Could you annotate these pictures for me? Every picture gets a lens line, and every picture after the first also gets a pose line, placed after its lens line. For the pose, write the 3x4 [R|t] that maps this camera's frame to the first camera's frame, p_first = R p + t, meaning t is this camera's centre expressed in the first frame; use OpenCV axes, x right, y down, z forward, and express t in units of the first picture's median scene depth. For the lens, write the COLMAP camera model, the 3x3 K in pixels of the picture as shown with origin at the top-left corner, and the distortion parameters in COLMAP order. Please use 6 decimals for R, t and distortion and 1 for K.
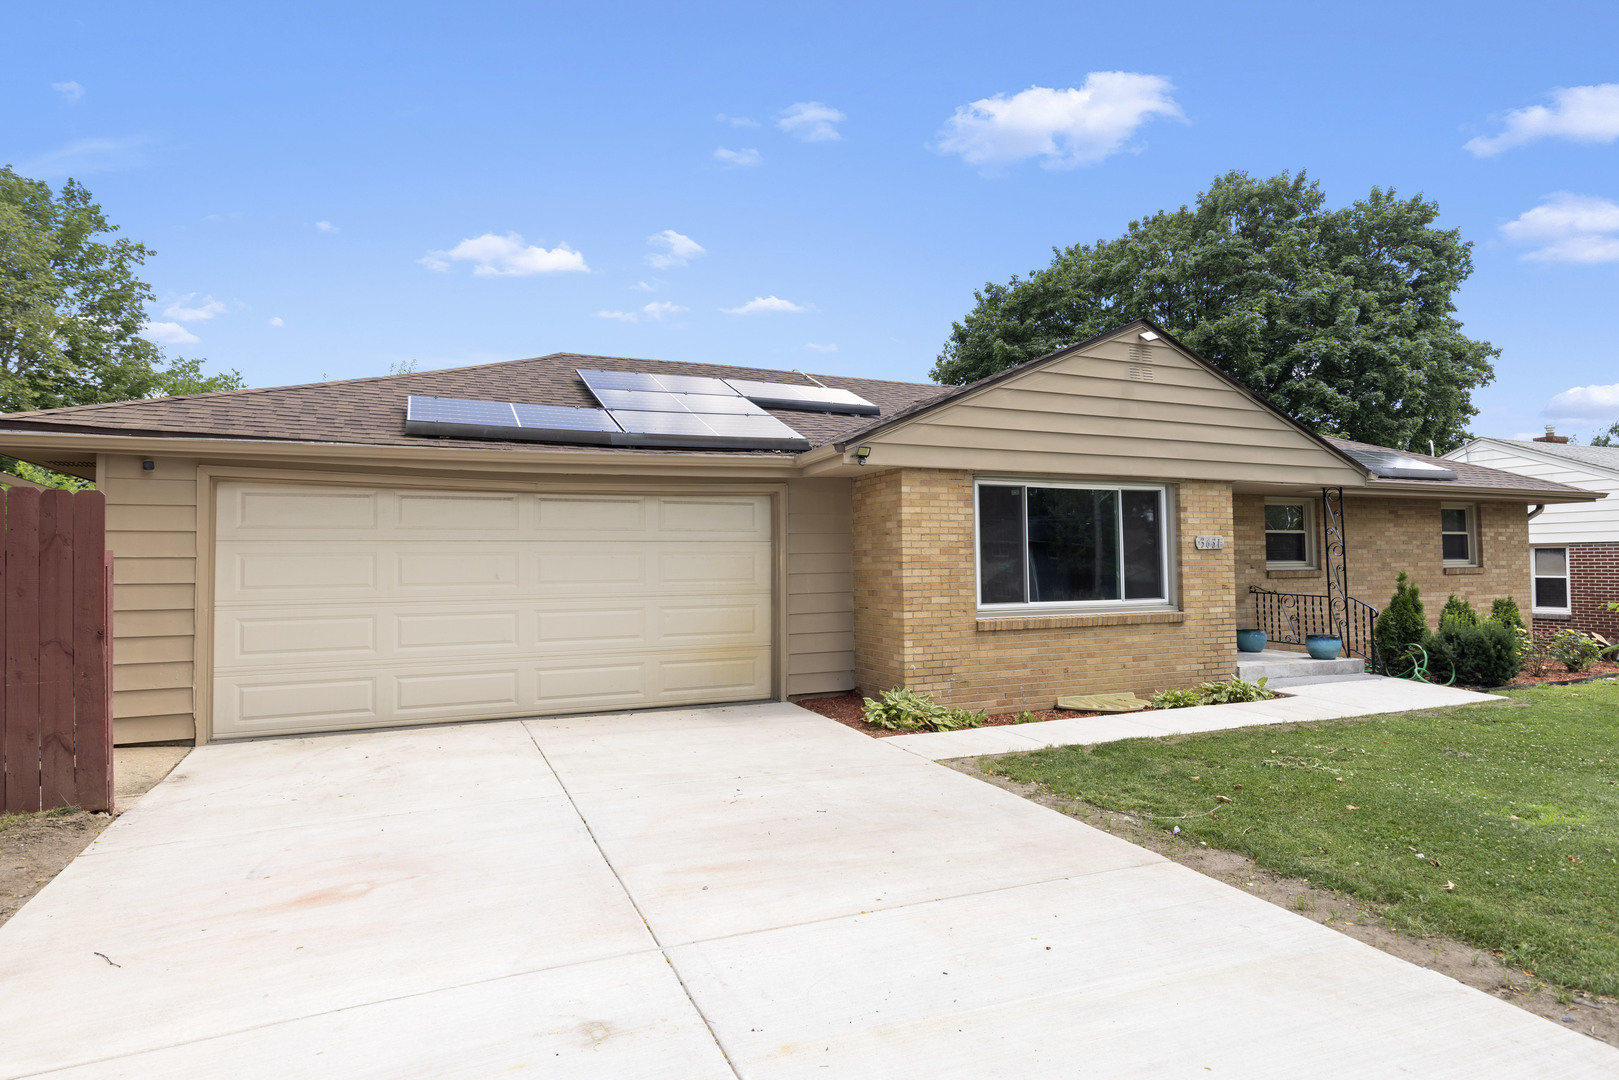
lens RADIAL K [[927.5, 0, 809.9], [0, 927.5, 543.0], [0, 0, 1]] dist [0.002169, 0.002818]
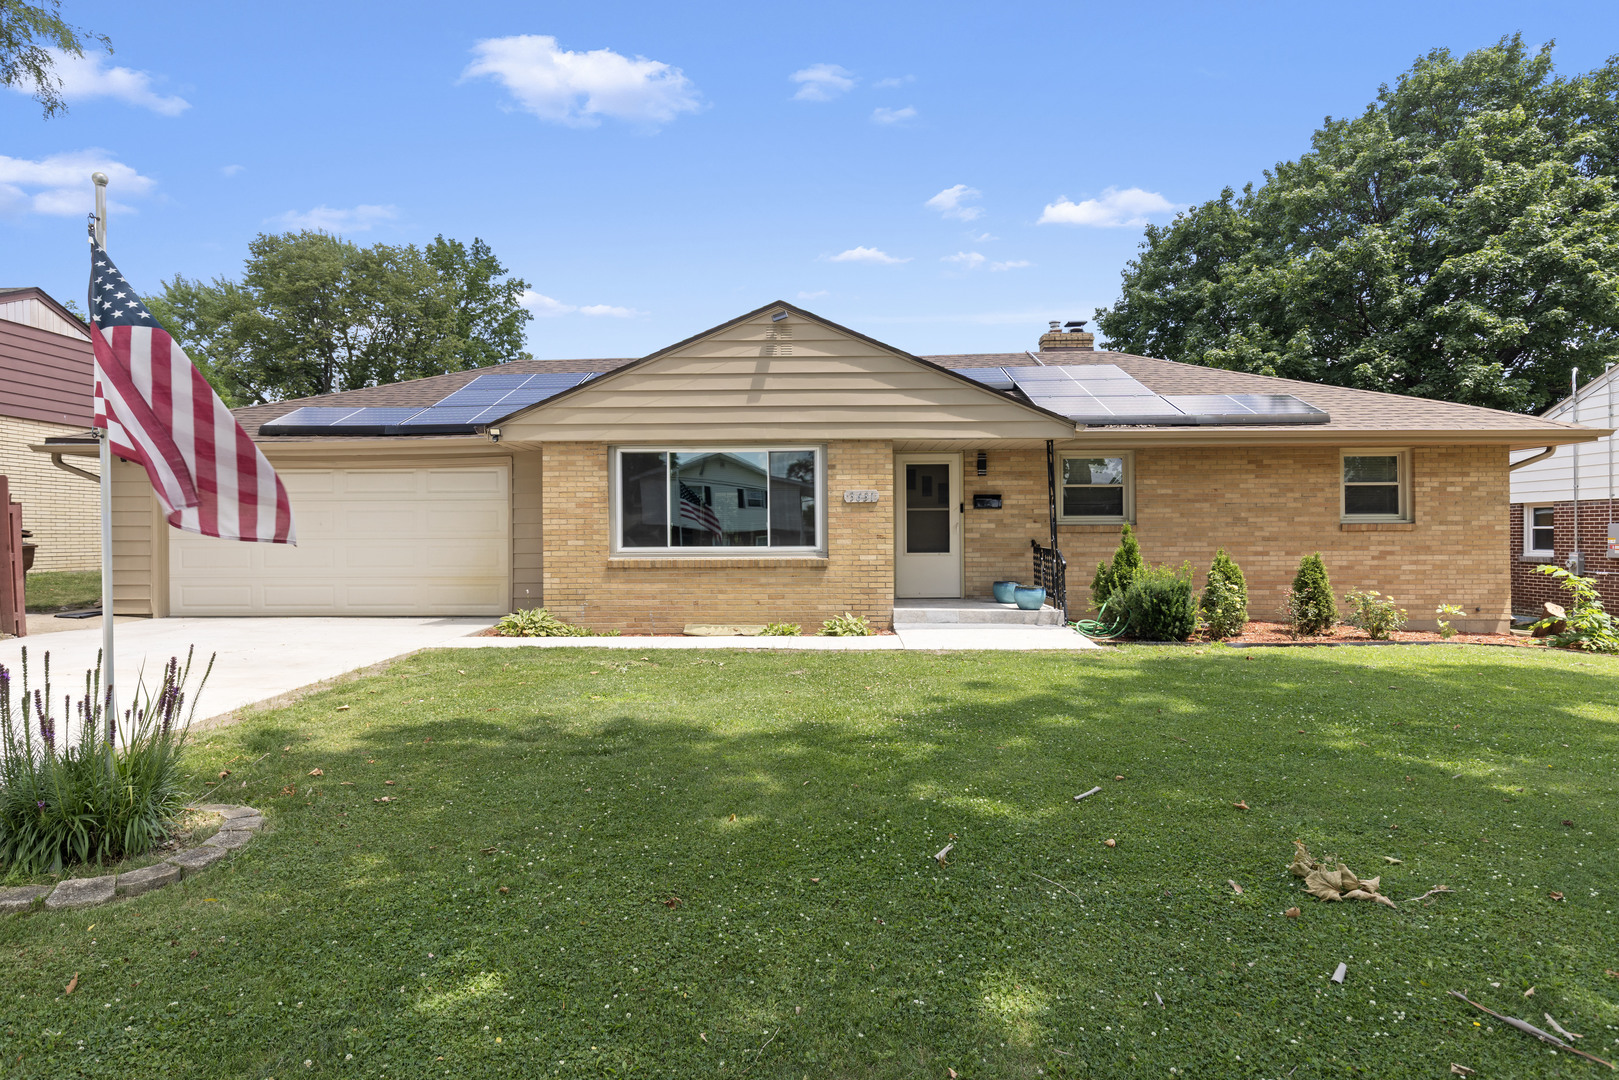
lens RADIAL K [[927.5, 0, 807.2], [0, 927.5, 535.6], [0, 0, 1]] dist [0.002169, 0.002818]
pose [[0.897697, 0.006457, -0.440565, 0.871299], [0.006368, 0.999598, 0.027625, 0.015263], [0.440567, -0.027604, 0.897295, -0.020078]]
